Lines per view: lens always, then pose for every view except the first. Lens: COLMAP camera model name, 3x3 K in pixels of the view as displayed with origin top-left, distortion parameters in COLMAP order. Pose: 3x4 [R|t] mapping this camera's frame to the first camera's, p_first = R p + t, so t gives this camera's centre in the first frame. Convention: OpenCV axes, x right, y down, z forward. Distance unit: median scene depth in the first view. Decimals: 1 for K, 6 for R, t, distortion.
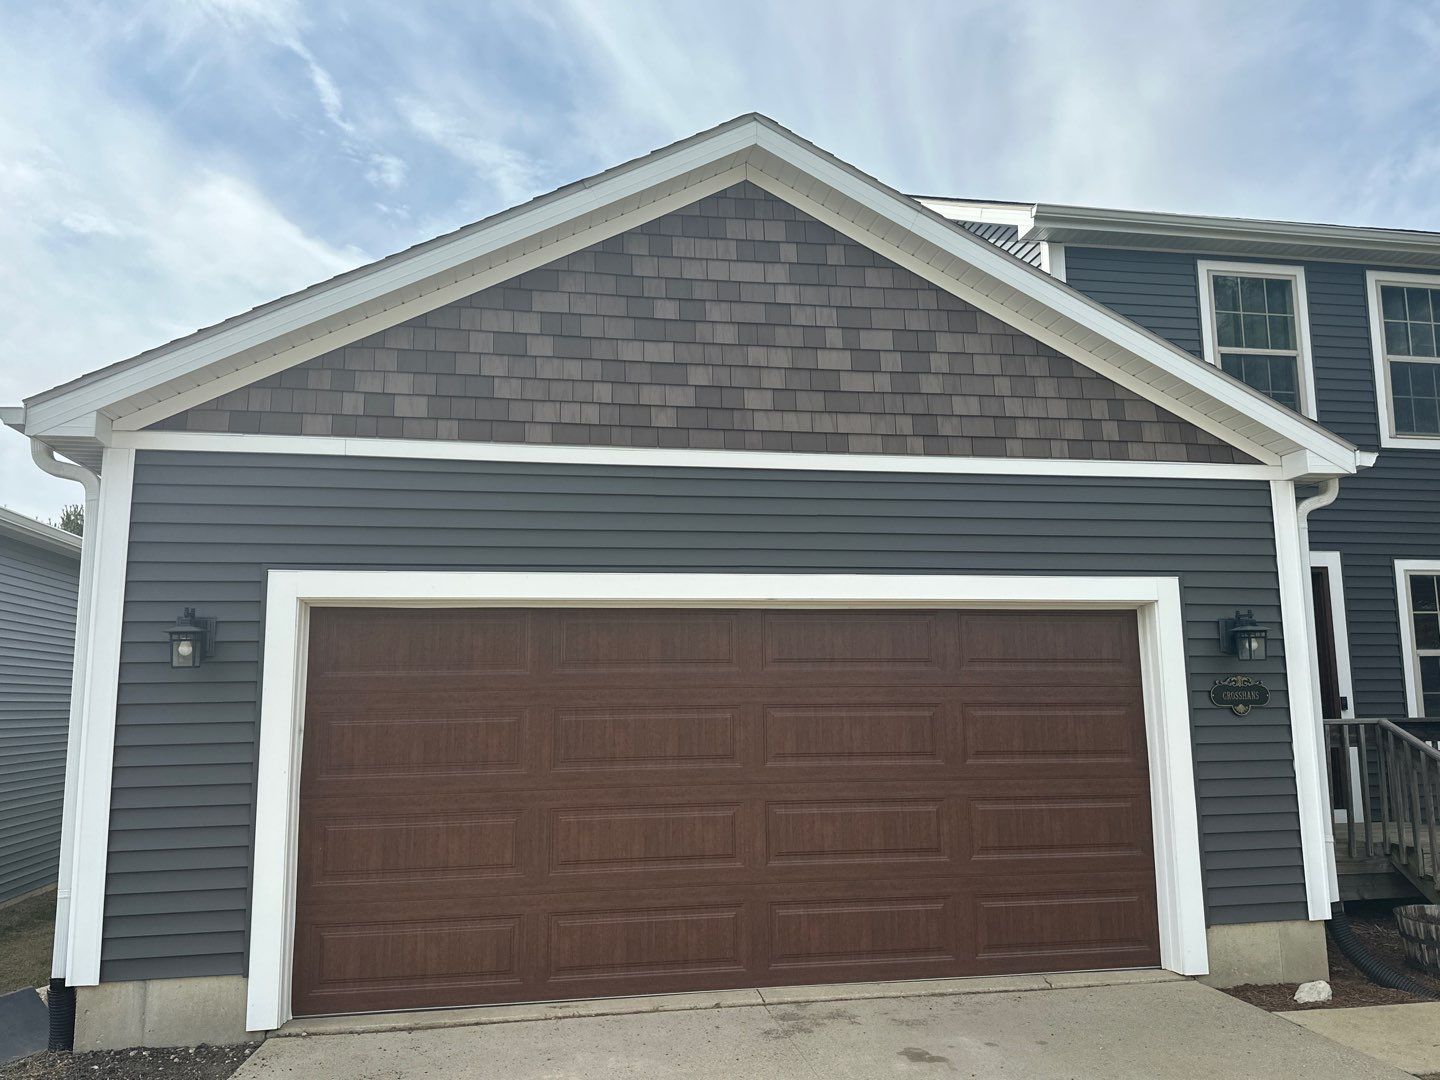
lens RADIAL K [[1098.2, 0, 716.2], [0, 1098.2, 547.3], [0, 0, 1]] dist [0.141497, -0.231508]
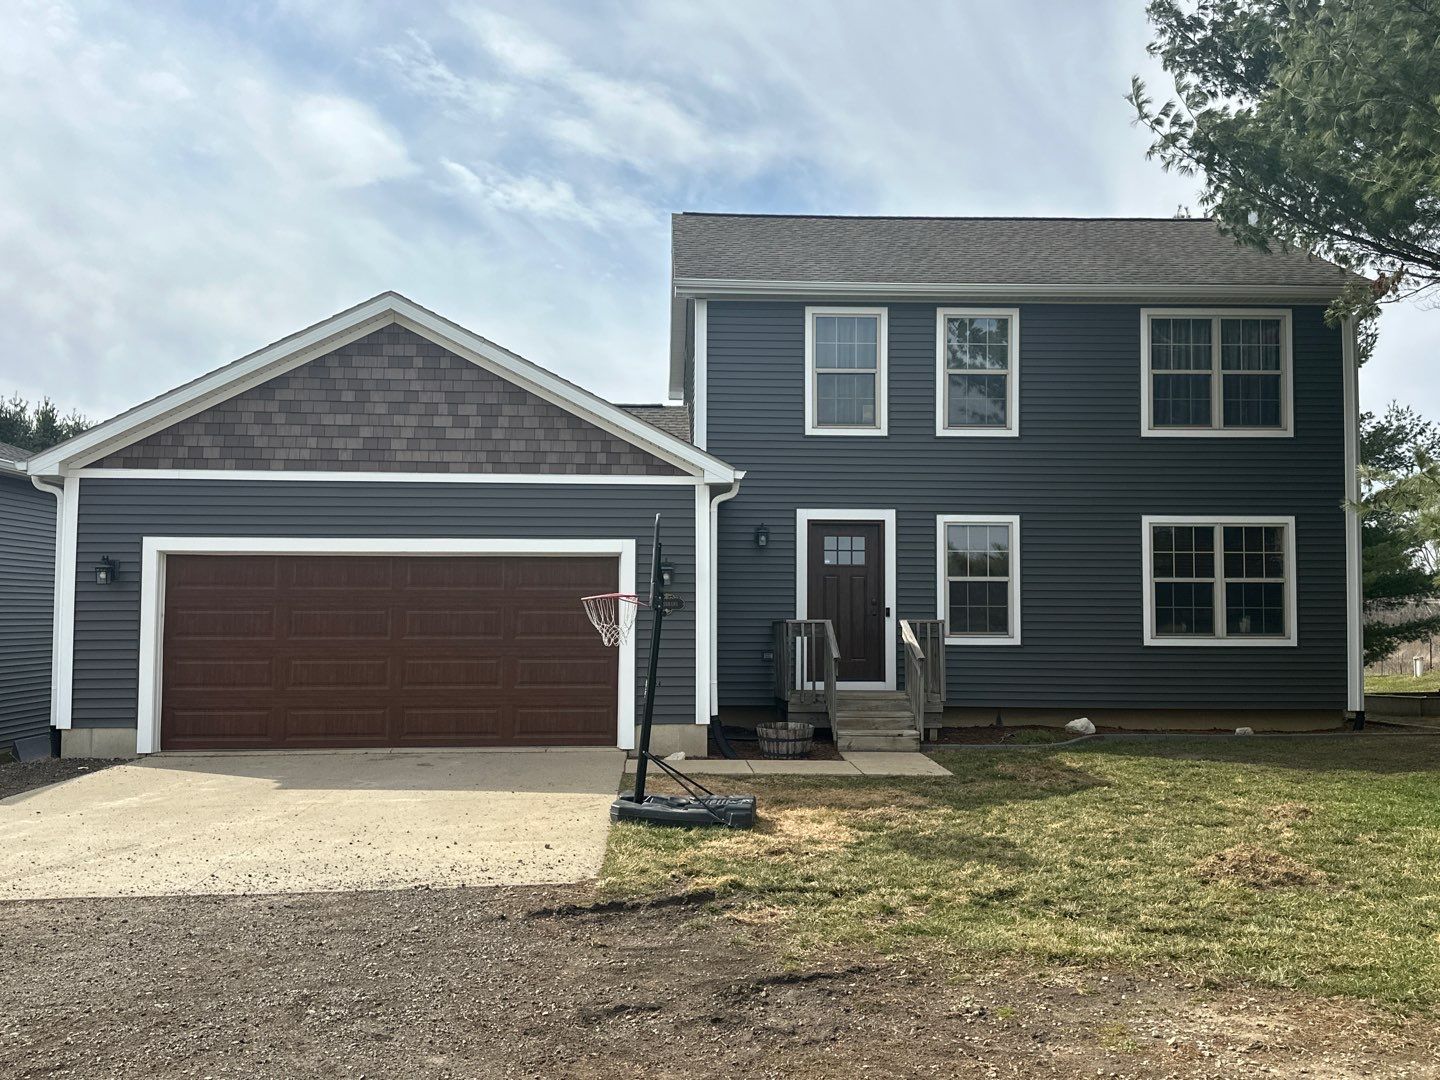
lens RADIAL K [[1302.9, 0, 717.6], [0, 1302.9, 548.9], [0, 0, 1]] dist [0.201671, -0.451719]
pose [[0.991763, 0.009165, -0.127757, 0.848647], [0.002568, 0.995814, 0.091366, -0.158071], [0.128060, -0.090942, 0.987588, -1.131521]]
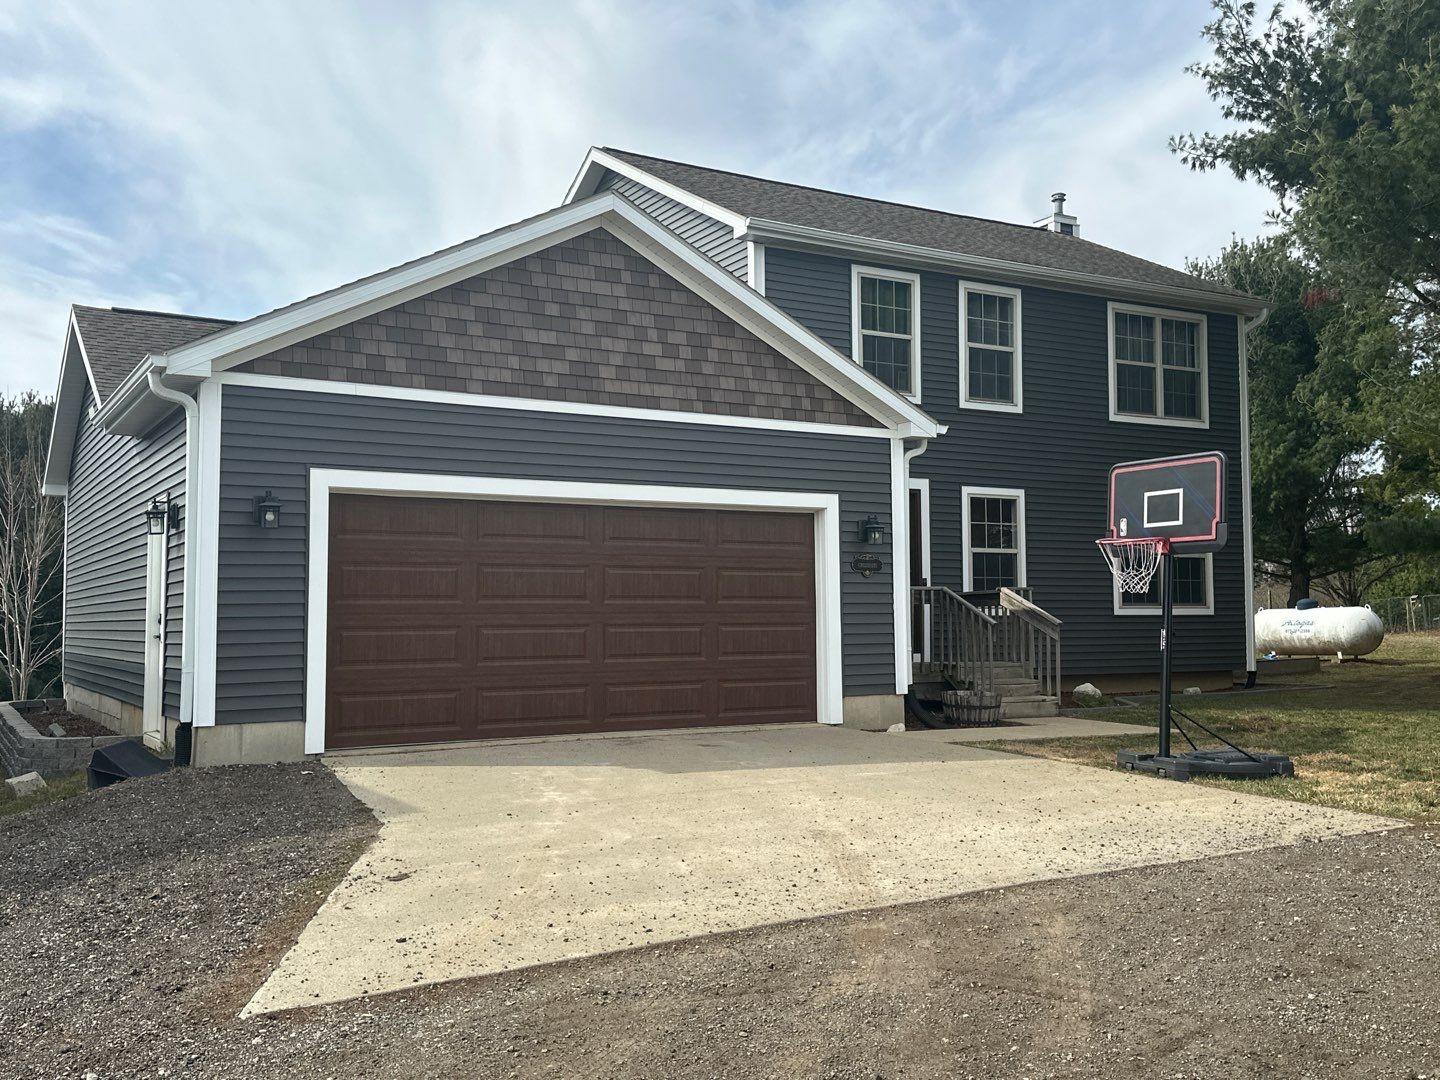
lens RADIAL K [[1348.8, 0, 720.0], [0, 1348.8, 540.0], [0, 0, 1]] dist [0.139321, -0.002473]
pose [[0.940063, 0.026147, 0.339998, -0.454424], [-0.052110, 0.996361, 0.067454, -0.033703], [-0.336997, -0.081128, 0.938004, -0.871124]]
